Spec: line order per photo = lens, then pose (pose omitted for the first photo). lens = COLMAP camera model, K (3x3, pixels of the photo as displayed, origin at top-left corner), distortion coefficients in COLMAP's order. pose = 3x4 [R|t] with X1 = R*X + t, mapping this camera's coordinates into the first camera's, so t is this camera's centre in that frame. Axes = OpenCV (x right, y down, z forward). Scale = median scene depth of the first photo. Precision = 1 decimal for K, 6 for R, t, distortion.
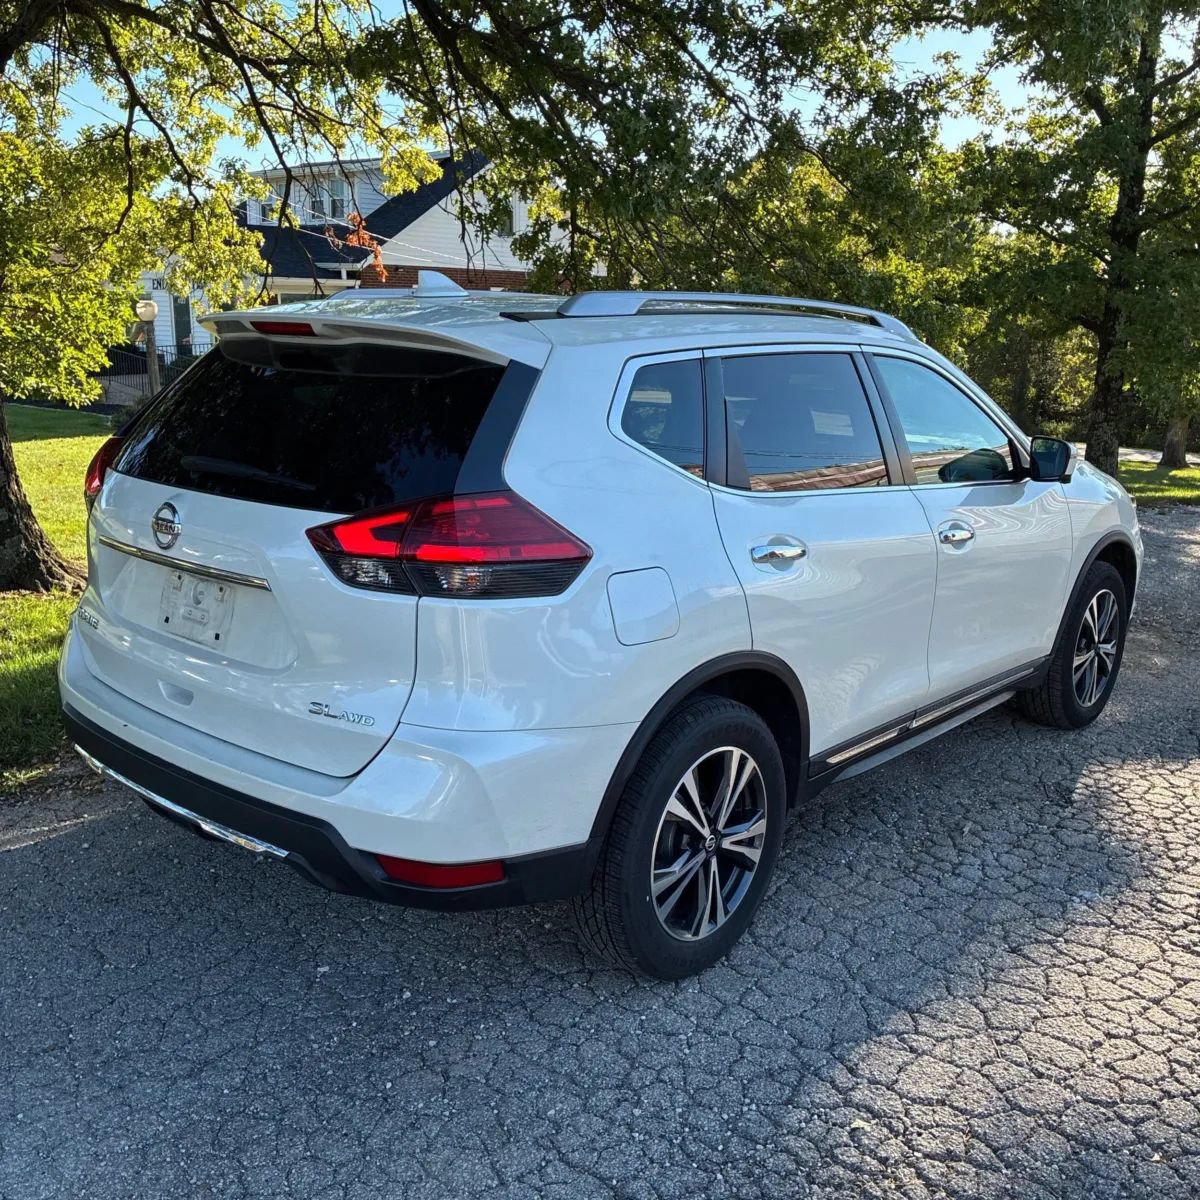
lens RADIAL K [[1211.1, 0, 599.5], [0, 1211.1, 599.5], [0, 0, 1]] dist [0.019959, 0.000000]
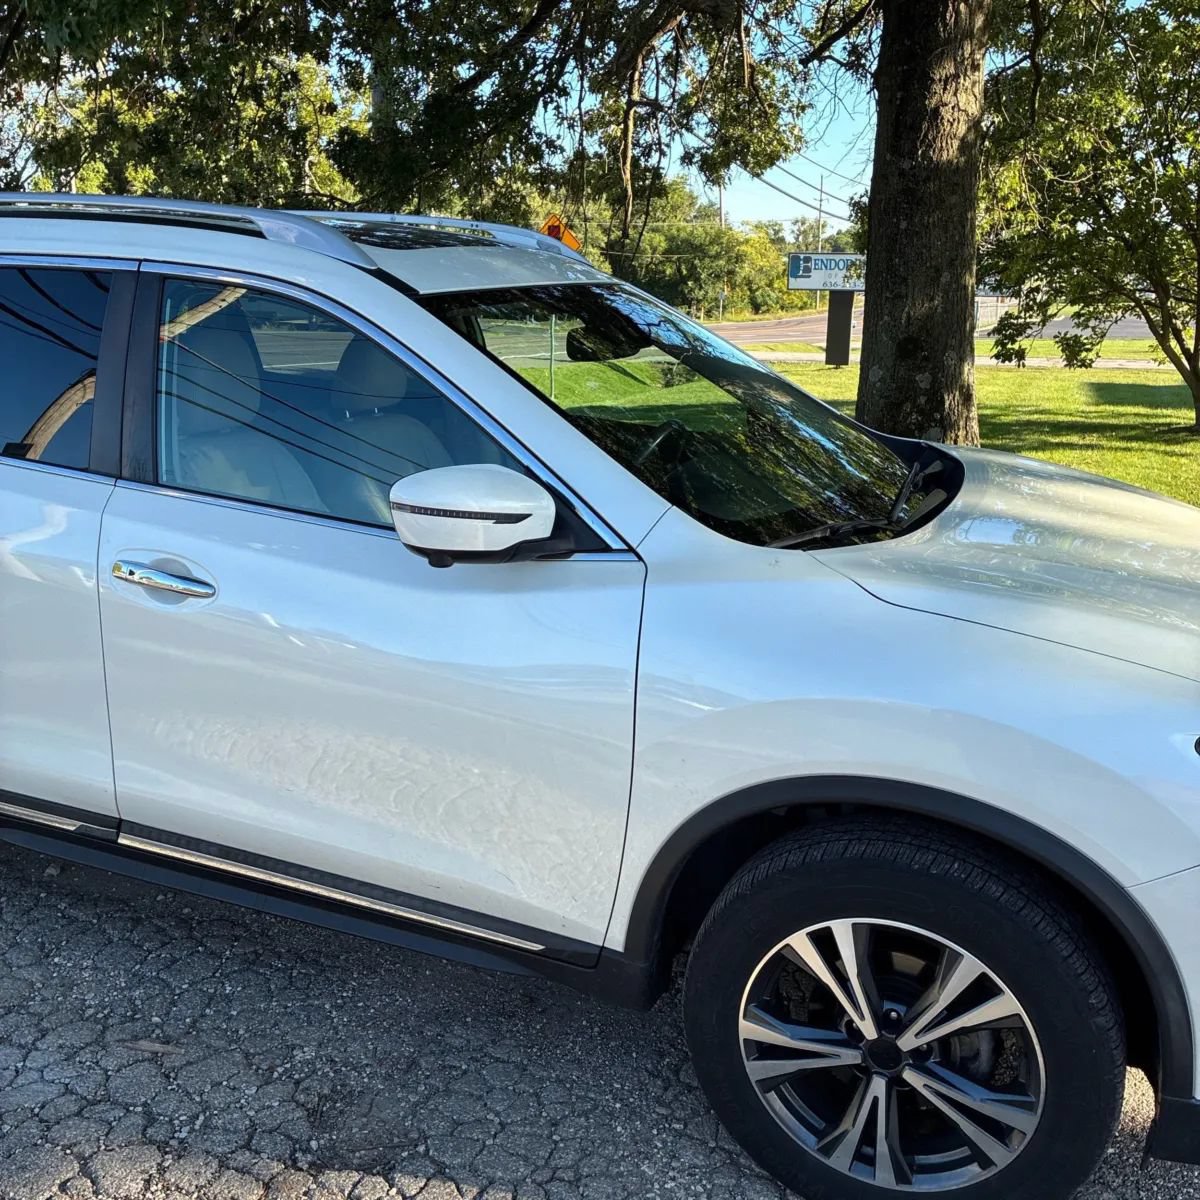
lens RADIAL K [[1211.1, 0, 601.5], [0, 1211.1, 604.7], [0, 0, 1]] dist [0.019959, 0.000000]
pose [[0.330670, 0.243081, -0.911904, 1.134039], [-0.223265, 0.958980, 0.174670, -0.239730], [0.916957, 0.145838, 0.371378, 1.201456]]
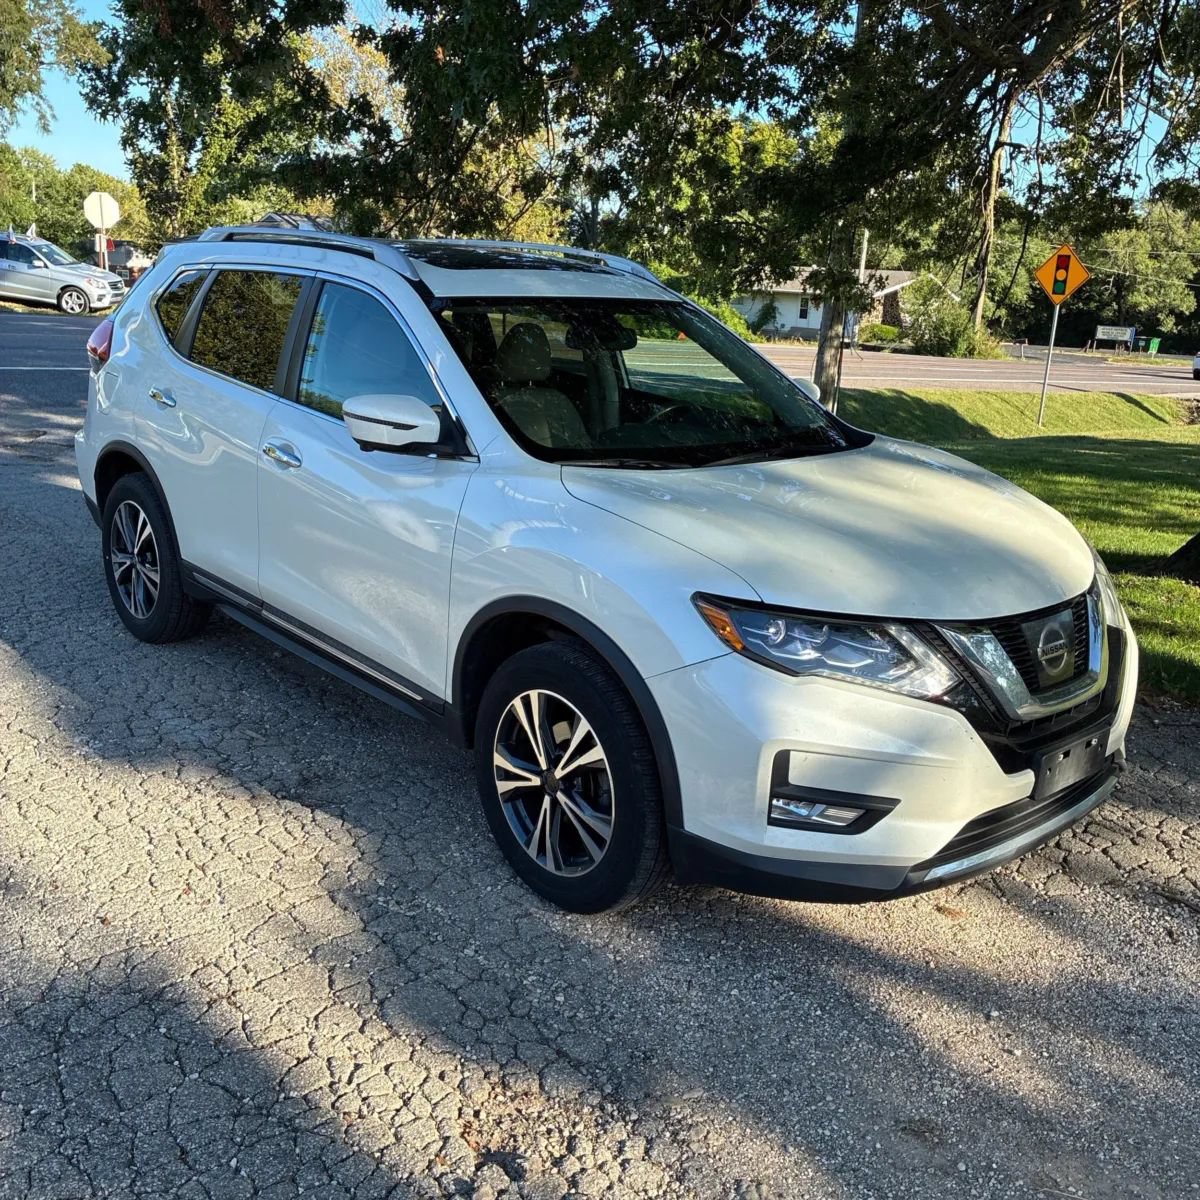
lens RADIAL K [[1211.1, 0, 604.9], [0, 1211.1, 595.7], [0, 0, 1]] dist [0.019959, 0.000000]
pose [[-0.108428, 0.237750, -0.965256, 1.591590], [-0.277076, 0.925275, 0.259027, -0.352247], [0.954711, 0.295534, -0.034451, 1.640758]]
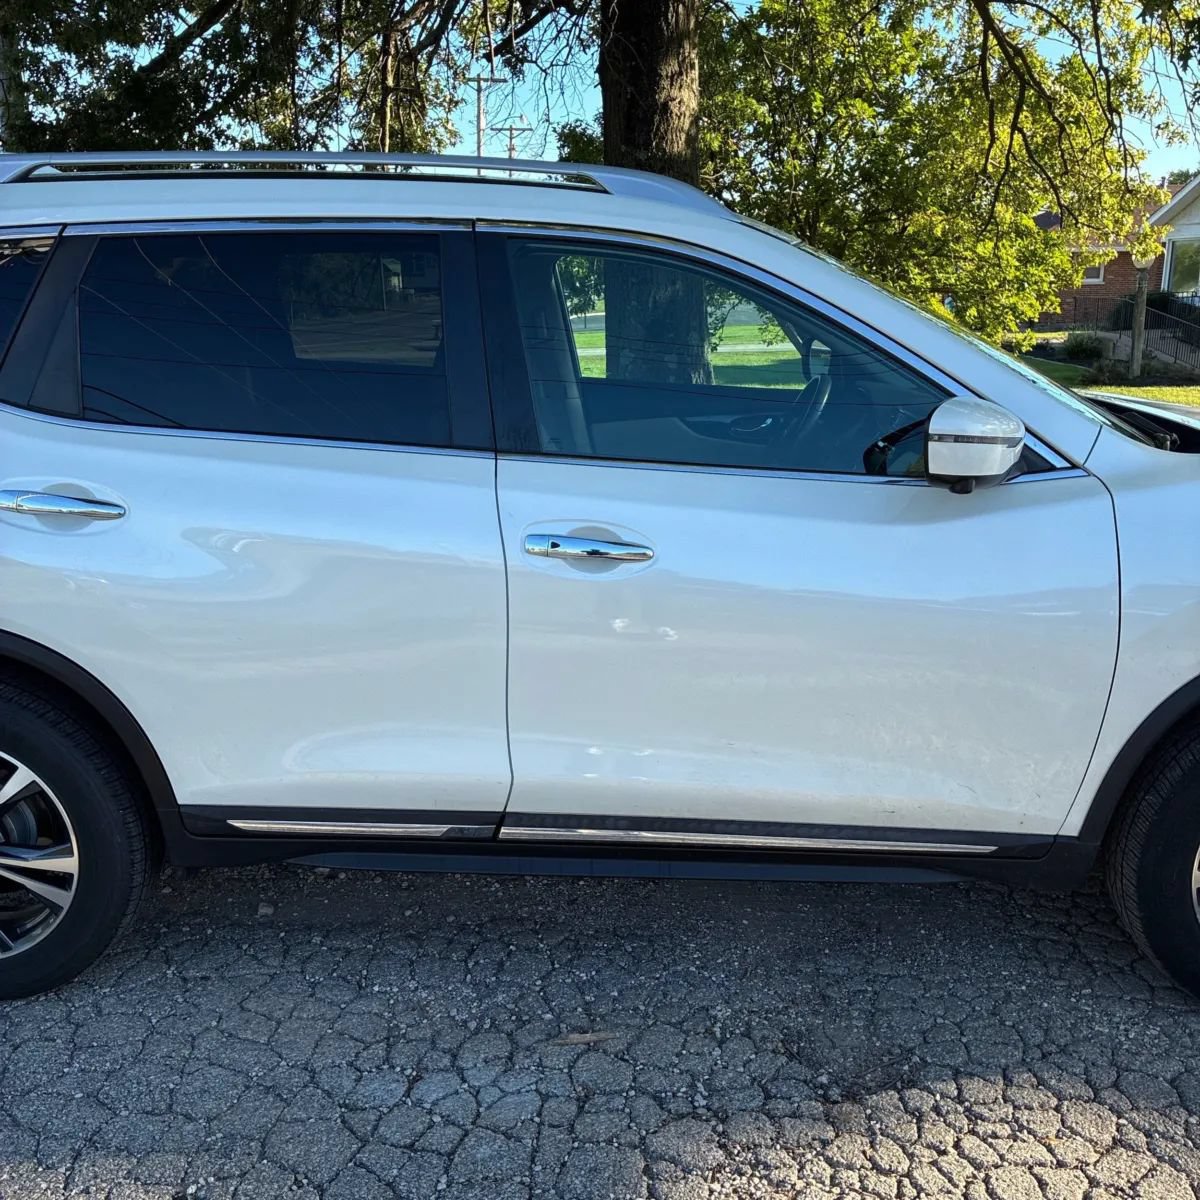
lens RADIAL K [[1211.1, 0, 598.6], [0, 1211.1, 609.7], [0, 0, 1]] dist [0.019959, 0.000000]
pose [[0.633968, 0.187729, -0.750228, 0.909710], [-0.156672, 0.981151, 0.113120, -0.110026], [0.757323, 0.045825, 0.651431, 0.769849]]
